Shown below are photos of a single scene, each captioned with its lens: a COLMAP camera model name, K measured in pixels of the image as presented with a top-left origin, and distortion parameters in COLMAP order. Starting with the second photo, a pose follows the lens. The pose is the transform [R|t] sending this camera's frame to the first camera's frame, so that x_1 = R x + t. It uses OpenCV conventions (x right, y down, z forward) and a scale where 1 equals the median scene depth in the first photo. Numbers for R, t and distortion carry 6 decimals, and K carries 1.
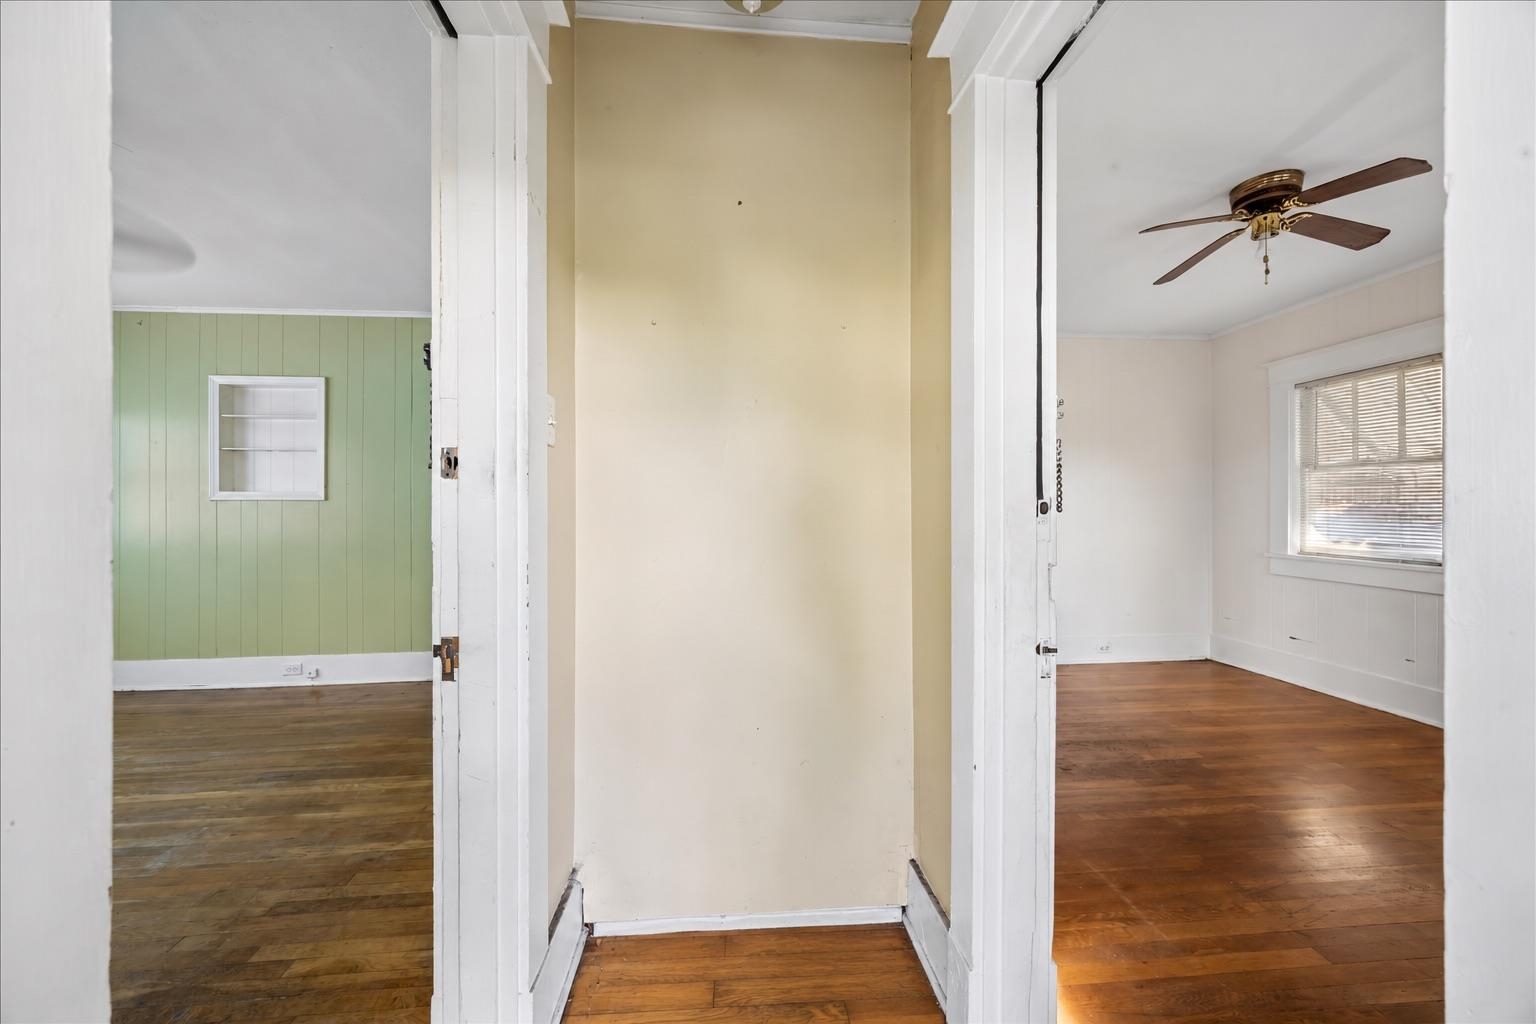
lens RADIAL K [[571.1, 0, 769.4], [0, 571.1, 507.9], [0, 0, 1]] dist [-0.000659, 0.000000]
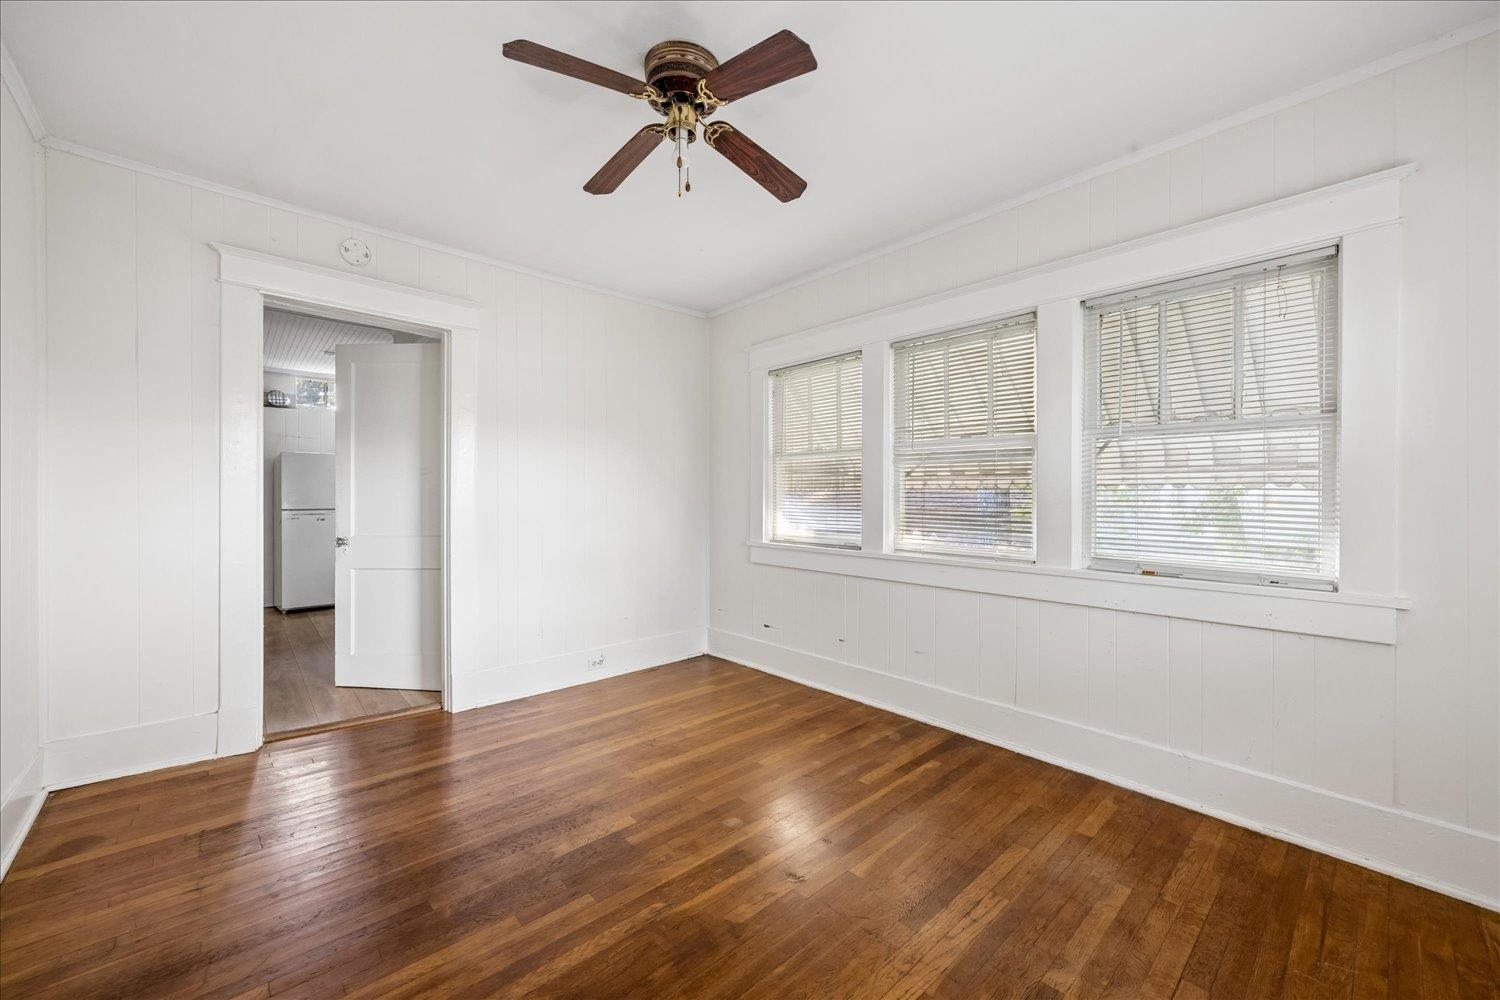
lens RADIAL K [[598.9, 0, 752.4], [0, 598.9, 495.9], [0, 0, 1]] dist [0.086714, -0.000002]
pose [[0.806720, 0.001341, 0.590932, 0.316785], [-0.001762, 0.999998, 0.000136, 0.000963], [-0.590931, -0.001151, 0.806721, 0.194818]]
